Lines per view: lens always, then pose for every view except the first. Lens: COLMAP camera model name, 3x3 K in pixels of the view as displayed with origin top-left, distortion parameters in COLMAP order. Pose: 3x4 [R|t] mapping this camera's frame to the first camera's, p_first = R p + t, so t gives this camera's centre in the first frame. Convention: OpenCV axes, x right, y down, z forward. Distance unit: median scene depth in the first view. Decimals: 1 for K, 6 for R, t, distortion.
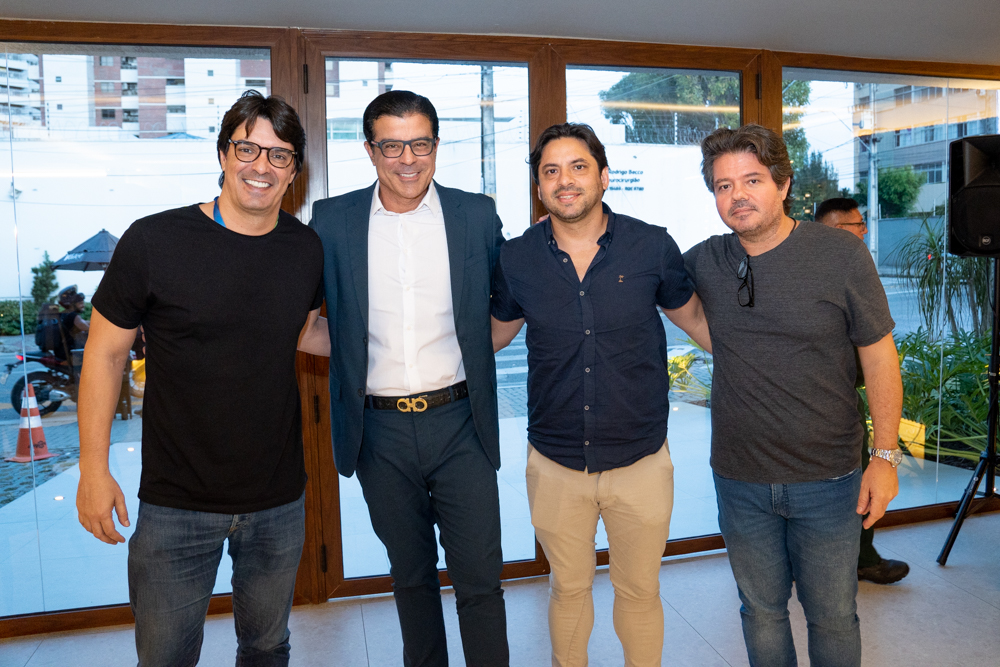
lens RADIAL K [[733.1, 0, 495.9], [0, 733.1, 331.7], [0, 0, 1]] dist [-0.056339, 0.043715]
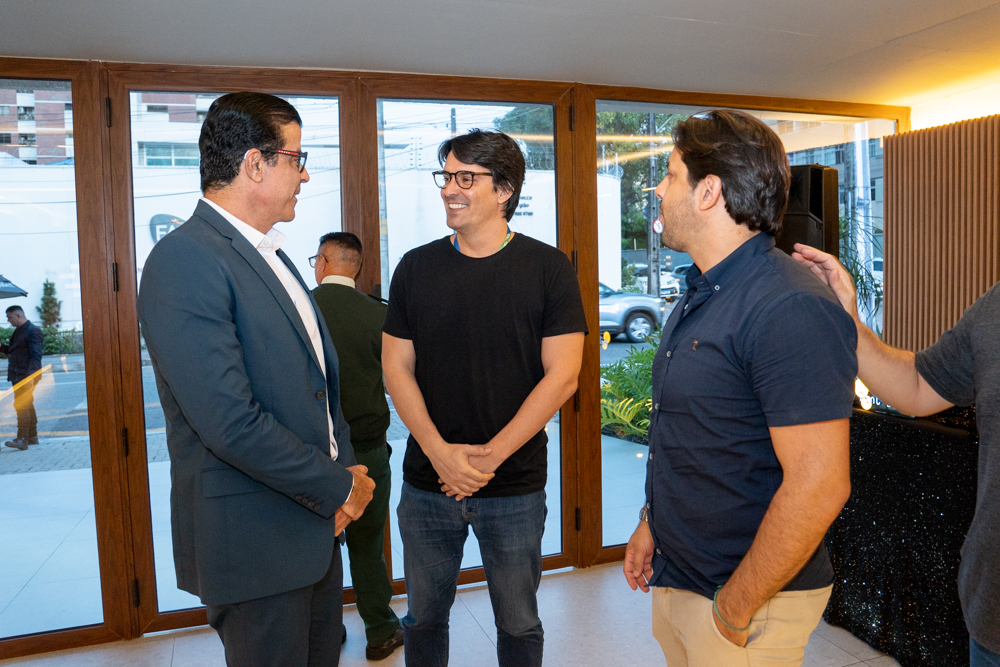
lens RADIAL K [[733.1, 0, 507.5], [0, 733.1, 337.9], [0, 0, 1]] dist [-0.056339, 0.043715]
pose [[0.997131, -0.016610, 0.073854, 0.193279], [0.018218, 0.999610, -0.021147, -0.005359], [-0.073474, 0.022432, 0.997045, -0.023048]]
